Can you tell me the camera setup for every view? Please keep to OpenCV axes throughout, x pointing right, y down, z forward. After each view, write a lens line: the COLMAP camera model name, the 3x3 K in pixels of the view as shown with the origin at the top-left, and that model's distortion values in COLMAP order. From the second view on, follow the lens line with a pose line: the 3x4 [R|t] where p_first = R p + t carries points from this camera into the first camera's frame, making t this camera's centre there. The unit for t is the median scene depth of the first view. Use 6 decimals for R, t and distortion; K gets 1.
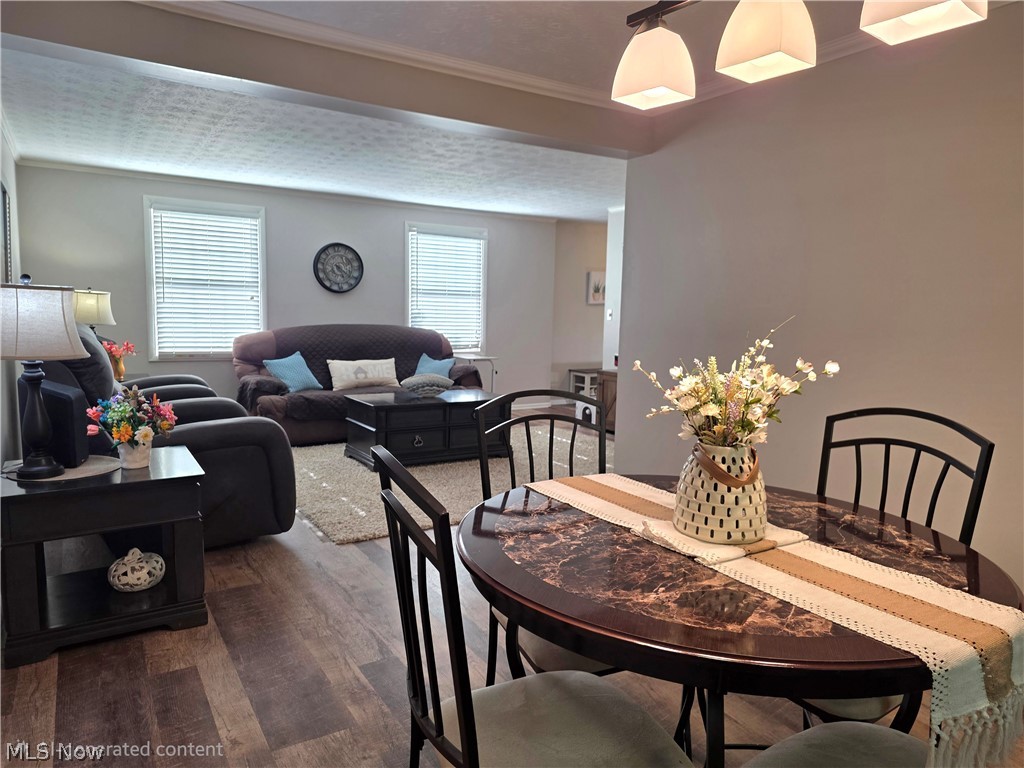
lens RADIAL K [[685.7, 0, 509.8], [0, 685.7, 380.1], [0, 0, 1]] dist [0.053674, -0.045575]
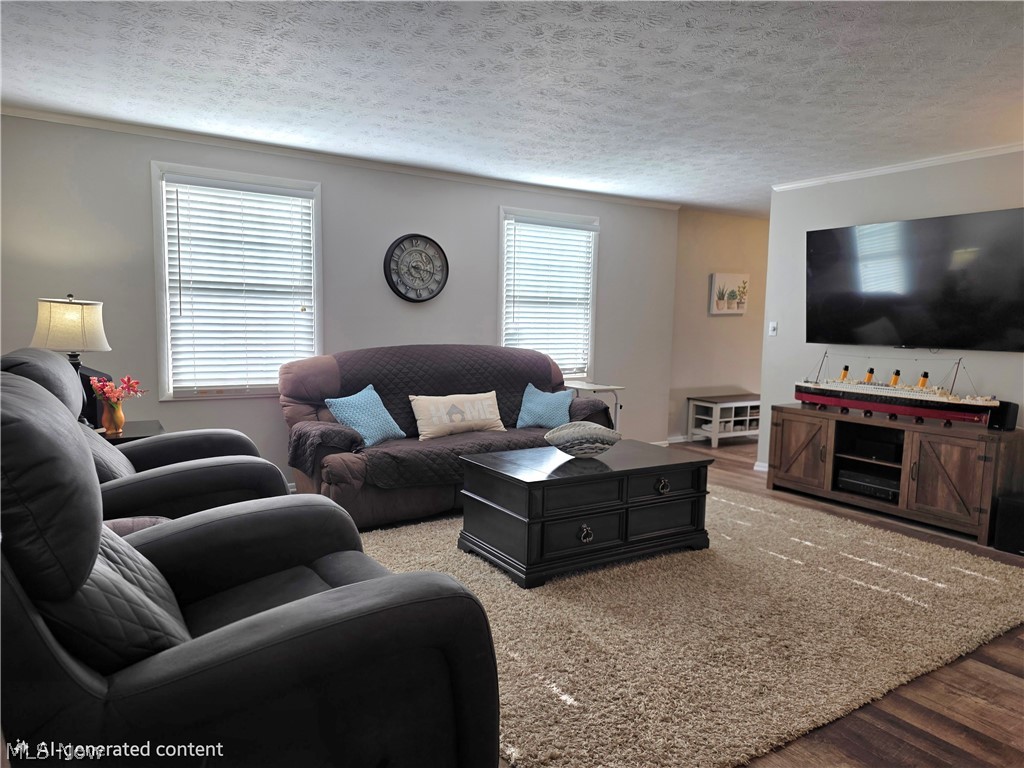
lens RADIAL K [[685.7, 0, 516.8], [0, 685.7, 386.6], [0, 0, 1]] dist [0.053674, -0.045575]
pose [[0.999941, -0.005578, 0.009273, -0.158183], [0.005619, 0.999974, -0.004488, -0.034387], [-0.009248, 0.004540, 0.999947, 0.282609]]
